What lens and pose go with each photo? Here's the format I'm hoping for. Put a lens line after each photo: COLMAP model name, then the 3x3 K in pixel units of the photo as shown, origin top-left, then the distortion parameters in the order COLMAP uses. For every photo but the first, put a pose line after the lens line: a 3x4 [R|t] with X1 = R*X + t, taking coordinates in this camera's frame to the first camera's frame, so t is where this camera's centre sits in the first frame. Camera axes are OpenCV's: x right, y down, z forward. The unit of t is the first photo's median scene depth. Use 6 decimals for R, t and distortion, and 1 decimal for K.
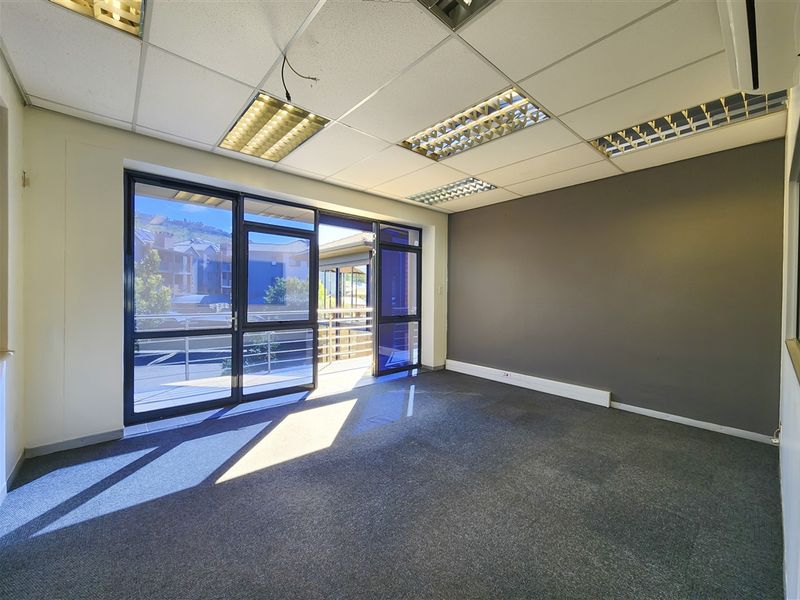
lens RADIAL K [[326.7, 0, 400.0], [0, 326.7, 300.0], [0, 0, 1]] dist [0.000924, 0.000093]
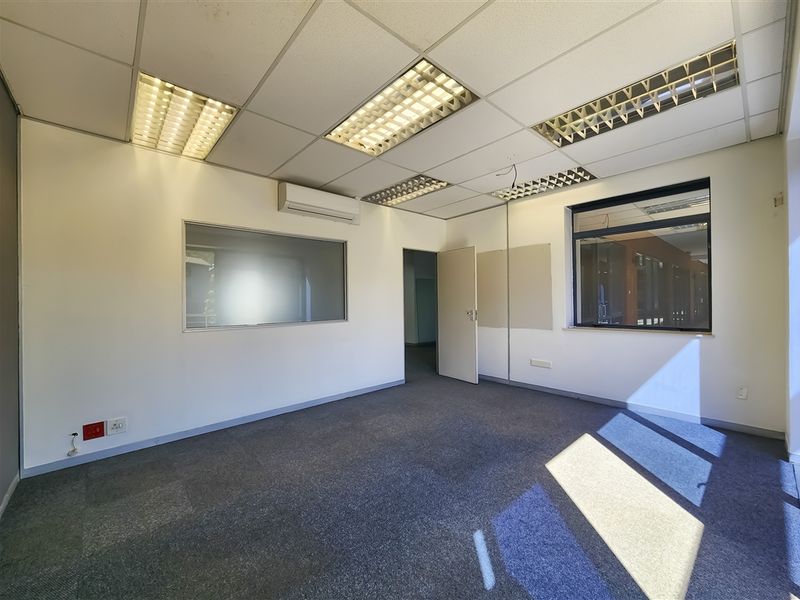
lens RADIAL K [[326.7, 0, 400.0], [0, 326.7, 300.0], [0, 0, 1]] dist [0.000924, 0.000093]
pose [[-0.999959, 0.001840, -0.008902, 0.218907], [0.001715, 0.999901, 0.013995, -0.027175], [0.008927, 0.013979, -0.999862, 2.116646]]
